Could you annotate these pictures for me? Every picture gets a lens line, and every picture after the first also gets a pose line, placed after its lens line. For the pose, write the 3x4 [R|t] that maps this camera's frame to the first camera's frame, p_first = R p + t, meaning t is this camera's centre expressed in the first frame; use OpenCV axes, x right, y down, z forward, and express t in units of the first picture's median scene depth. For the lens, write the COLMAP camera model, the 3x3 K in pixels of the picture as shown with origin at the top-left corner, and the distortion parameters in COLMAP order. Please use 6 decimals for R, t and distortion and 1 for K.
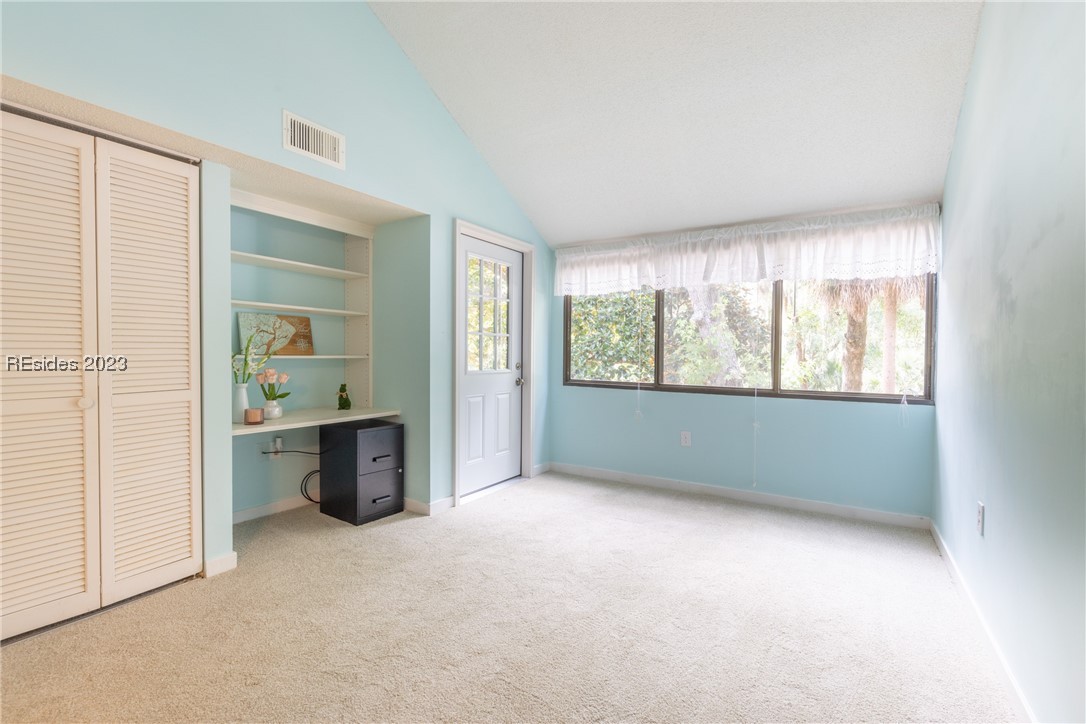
lens RADIAL K [[475.4, 0, 543.0], [0, 475.4, 362.0], [0, 0, 1]] dist [0.001209, 0.000099]
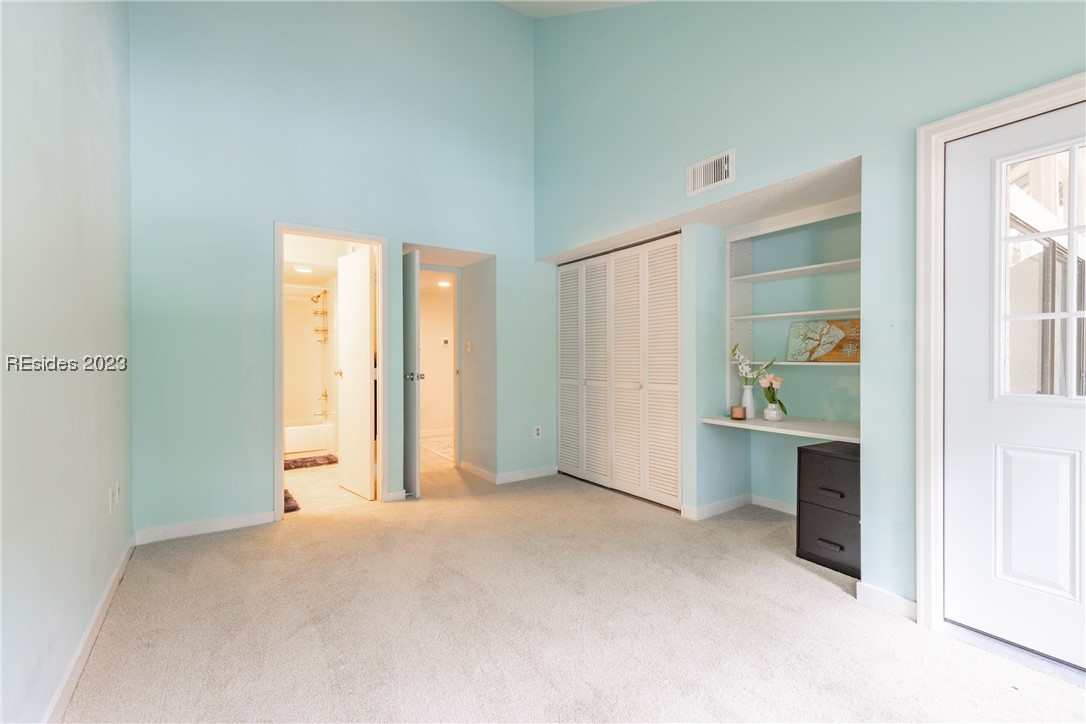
lens RADIAL K [[475.4, 0, 543.0], [0, 475.4, 362.0], [0, 0, 1]] dist [0.001209, 0.000099]
pose [[-0.398005, 0.001644, -0.917382, 0.577698], [-0.015692, 0.999840, 0.008600, -0.013739], [0.917249, 0.017818, -0.397916, 0.878299]]
